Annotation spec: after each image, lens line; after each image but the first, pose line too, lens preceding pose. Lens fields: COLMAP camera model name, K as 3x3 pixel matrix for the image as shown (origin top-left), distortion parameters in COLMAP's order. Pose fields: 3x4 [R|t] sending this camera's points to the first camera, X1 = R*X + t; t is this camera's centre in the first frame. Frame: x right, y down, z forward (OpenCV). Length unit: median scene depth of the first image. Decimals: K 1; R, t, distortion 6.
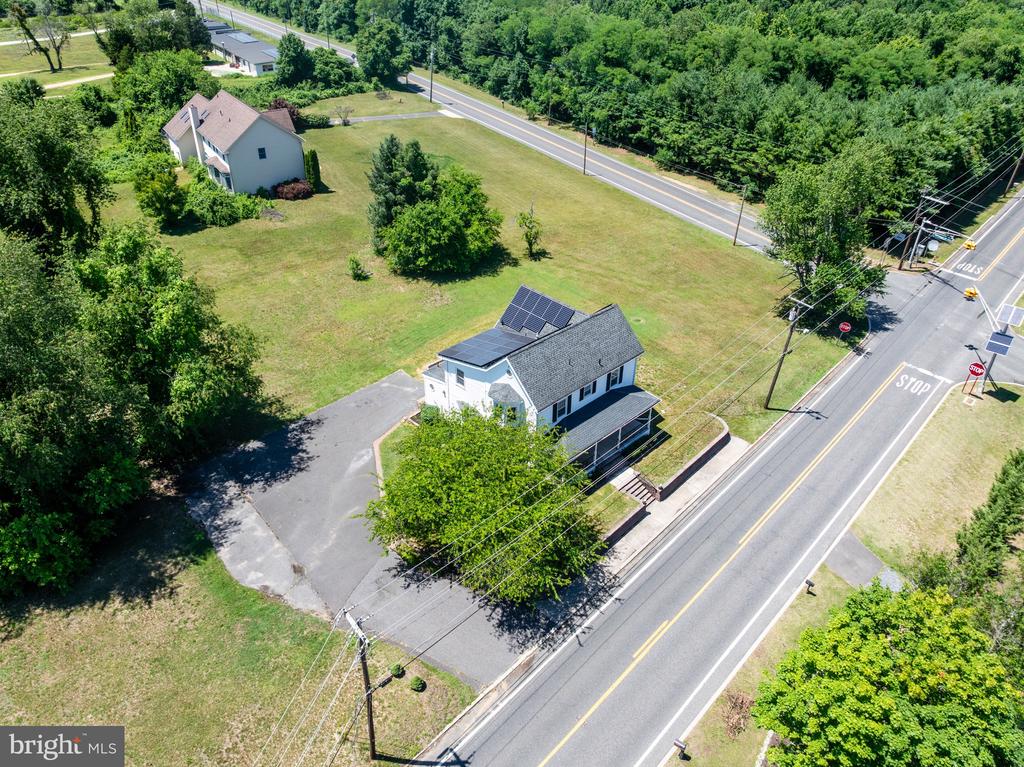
lens RADIAL K [[721.9, 0, 511.3], [0, 721.9, 375.8], [0, 0, 1]] dist [-0.040637, 0.000378]
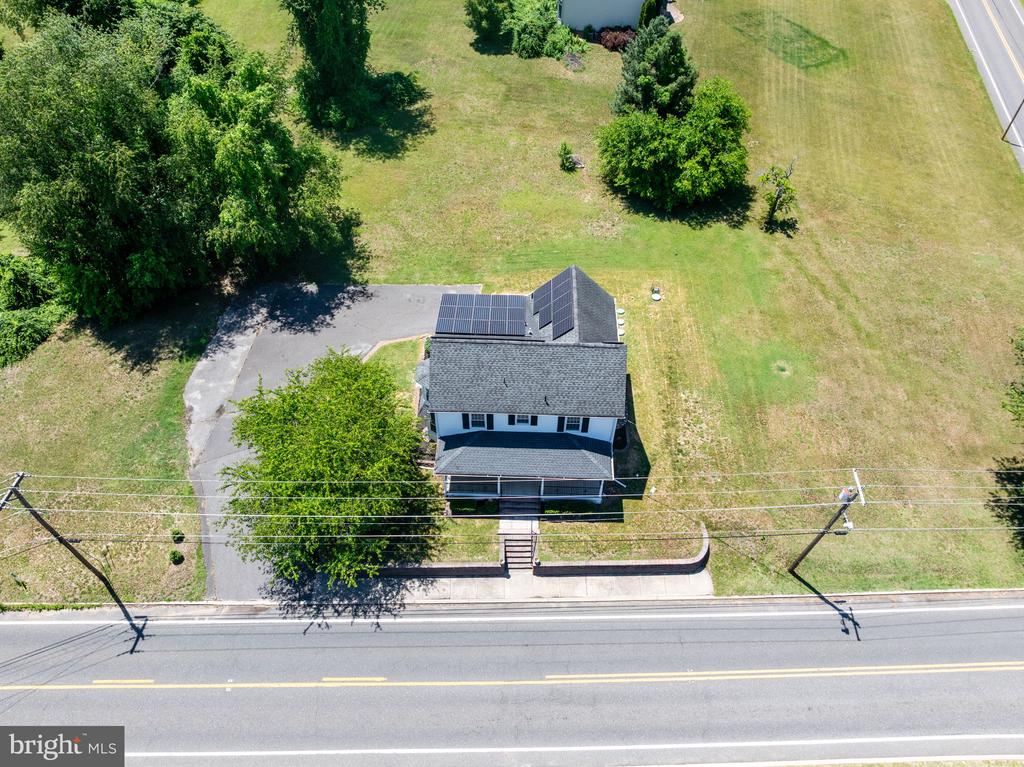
lens RADIAL K [[721.9, 0, 511.3], [0, 721.9, 375.8], [0, 0, 1]] dist [-0.040637, 0.000378]
pose [[0.699735, 0.527894, -0.481351, 0.493064], [-0.388708, 0.846647, 0.363450, -0.335713], [0.599397, -0.067214, 0.797625, 0.336319]]
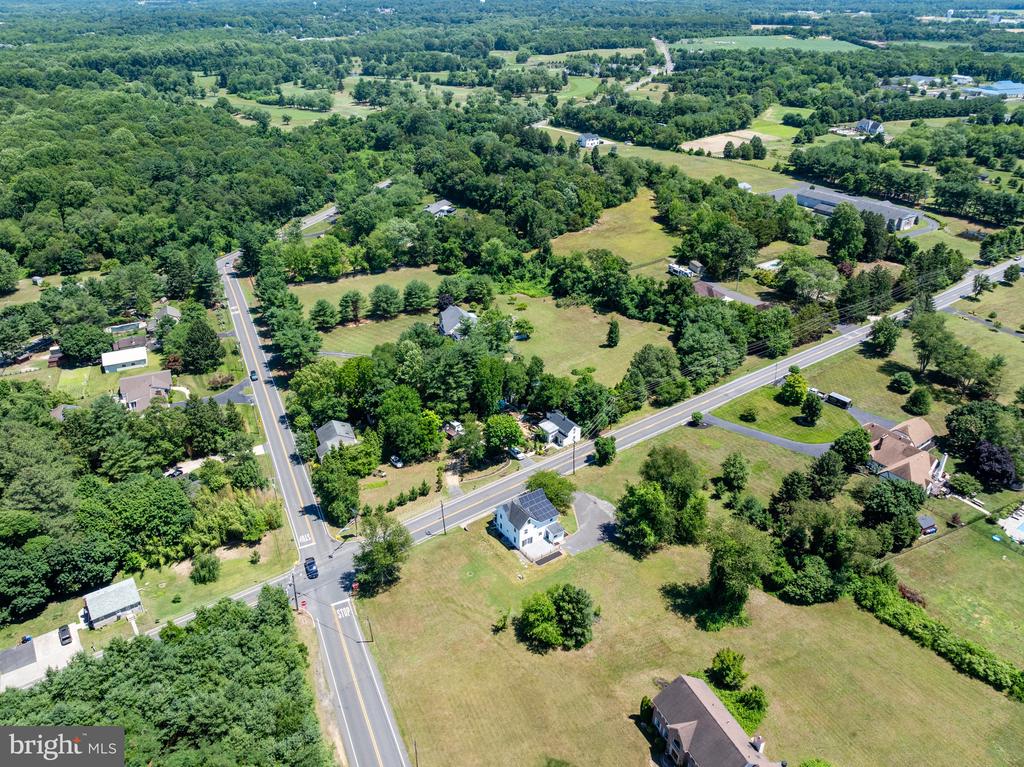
lens RADIAL K [[721.9, 0, 511.3], [0, 721.9, 375.8], [0, 0, 1]] dist [-0.040637, 0.000378]
pose [[-0.985195, -0.103043, 0.137015, -0.286524], [0.069674, 0.489572, 0.869175, -3.361894], [-0.156641, 0.865853, -0.475145, 2.180309]]
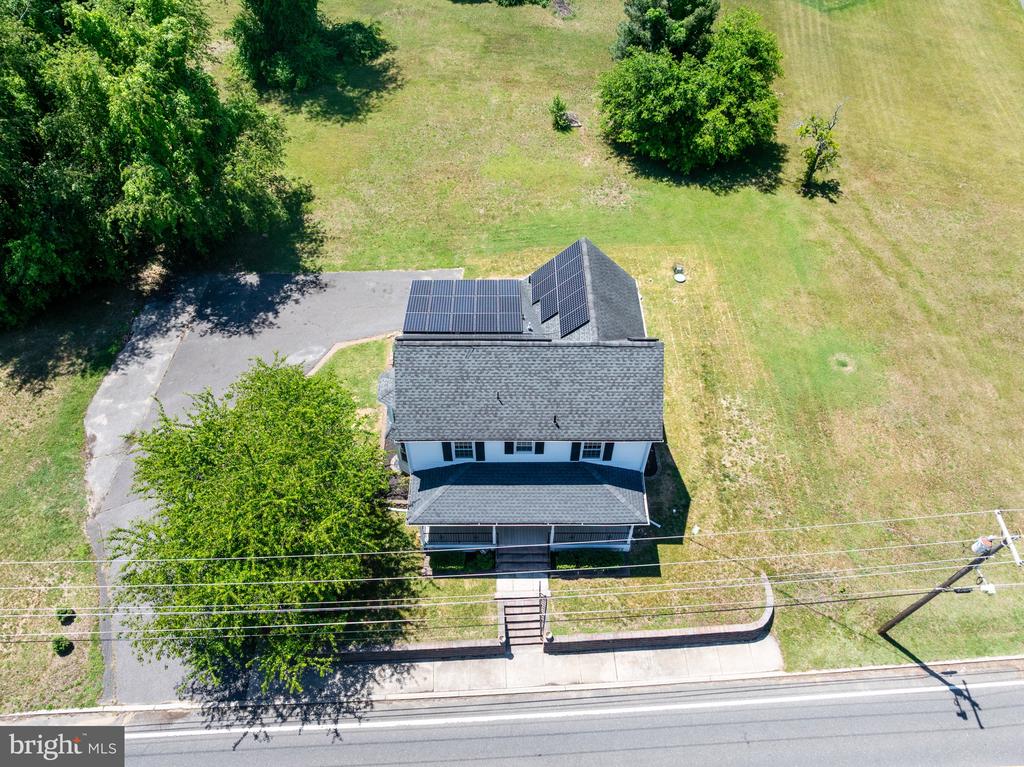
lens RADIAL K [[724.1, 0, 511.6], [0, 724.1, 374.7], [0, 0, 1]] dist [-0.054984, 0.024927]
pose [[0.725525, 0.513367, -0.458332, 0.365735], [-0.371296, 0.852741, 0.367384, -0.267593], [0.579442, -0.096369, 0.809296, 0.513540]]
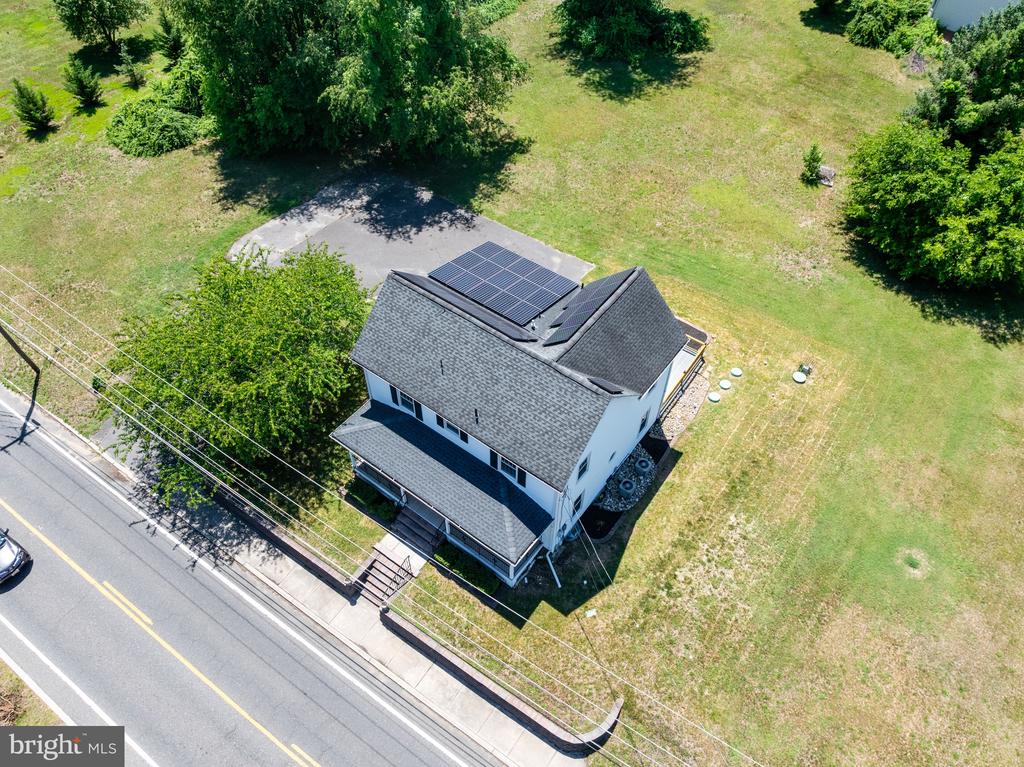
lens RADIAL K [[721.9, 0, 511.3], [0, 721.9, 375.8], [0, 0, 1]] dist [-0.040637, 0.000378]
pose [[0.158174, 0.741462, -0.652085, 0.496371], [-0.542007, 0.617210, 0.570333, -0.393267], [0.825354, 0.263223, 0.499504, 0.754653]]
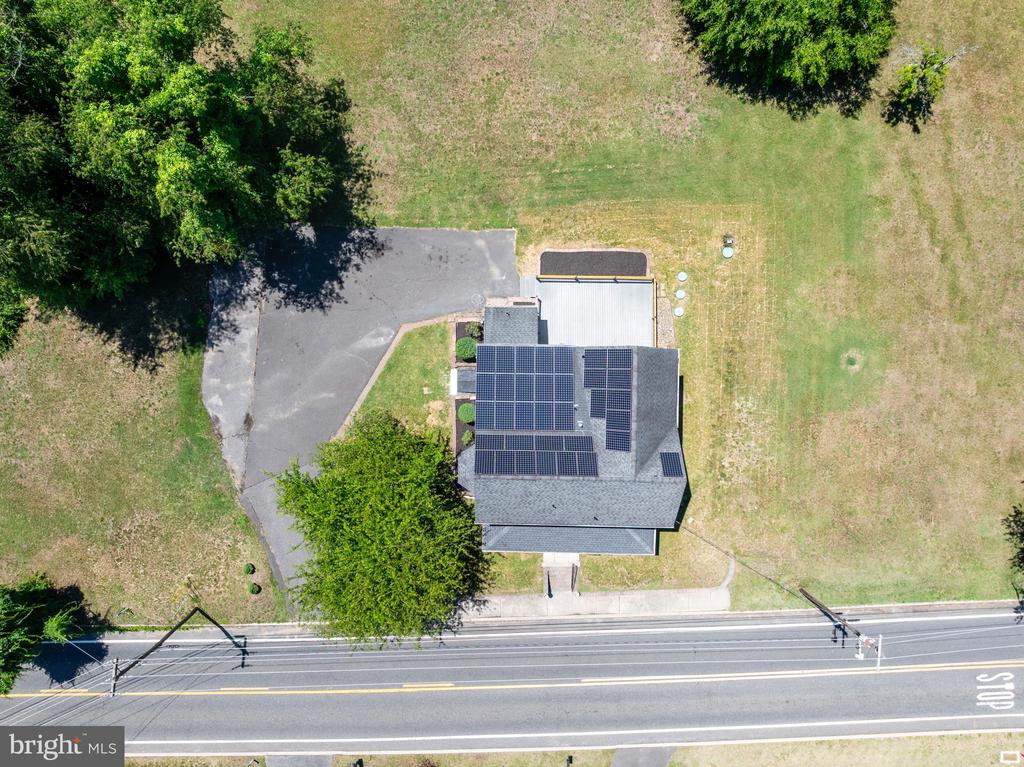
lens RADIAL K [[721.9, 0, 511.3], [0, 721.9, 375.8], [0, 0, 1]] dist [-0.040637, 0.000378]
pose [[0.704182, 0.709755, -0.019373, -0.040781], [-0.376951, 0.396835, 0.836917, -0.742191], [0.601694, -0.582040, 0.546987, 0.619883]]
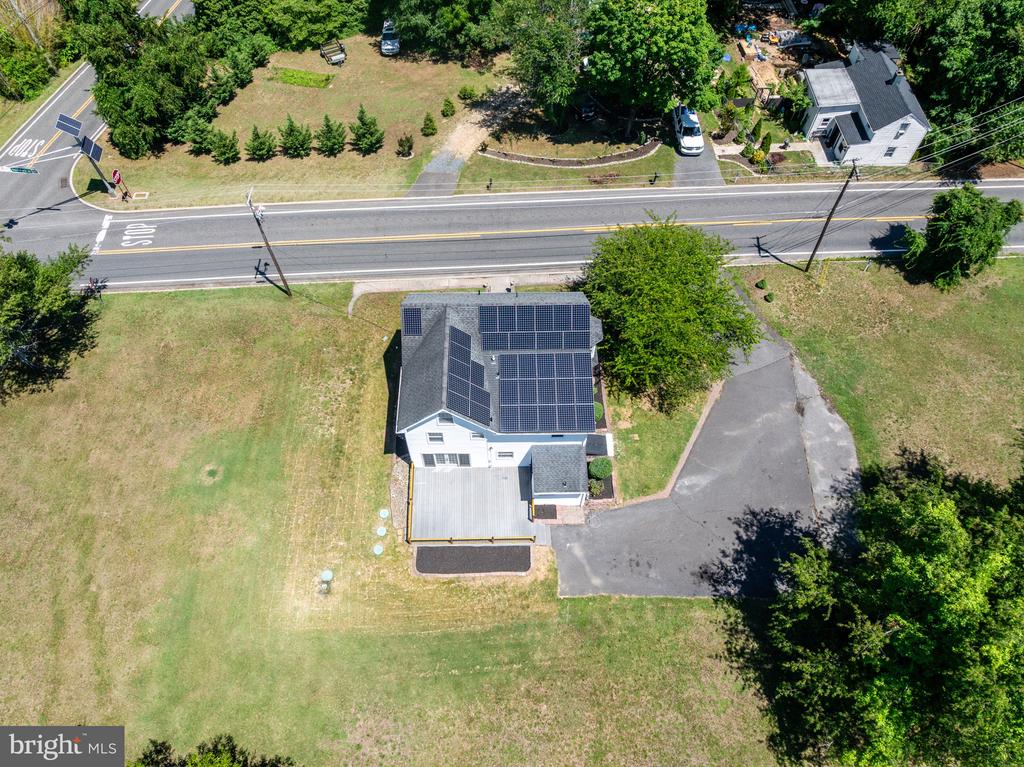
lens RADIAL K [[721.9, 0, 511.3], [0, 721.9, 375.8], [0, 0, 1]] dist [-0.040637, 0.000378]
pose [[-0.725441, -0.595733, 0.344728, -0.295056], [0.361167, 0.096880, 0.927455, -0.872422], [-0.585913, 0.797319, 0.144878, 0.960867]]
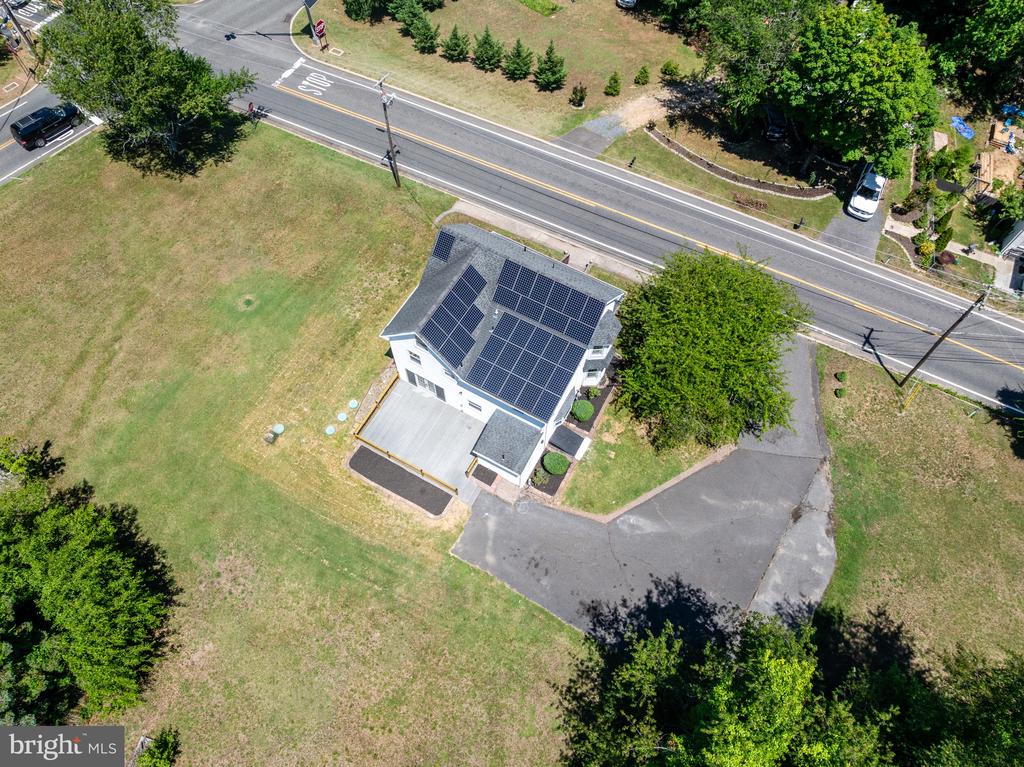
lens RADIAL K [[721.9, 0, 511.3], [0, 721.9, 375.8], [0, 0, 1]] dist [-0.040637, 0.000378]
pose [[-0.279550, -0.851287, 0.444029, -0.425482], [0.515189, 0.257256, 0.817557, -0.754816], [-0.810205, 0.457307, 0.366658, 0.781439]]
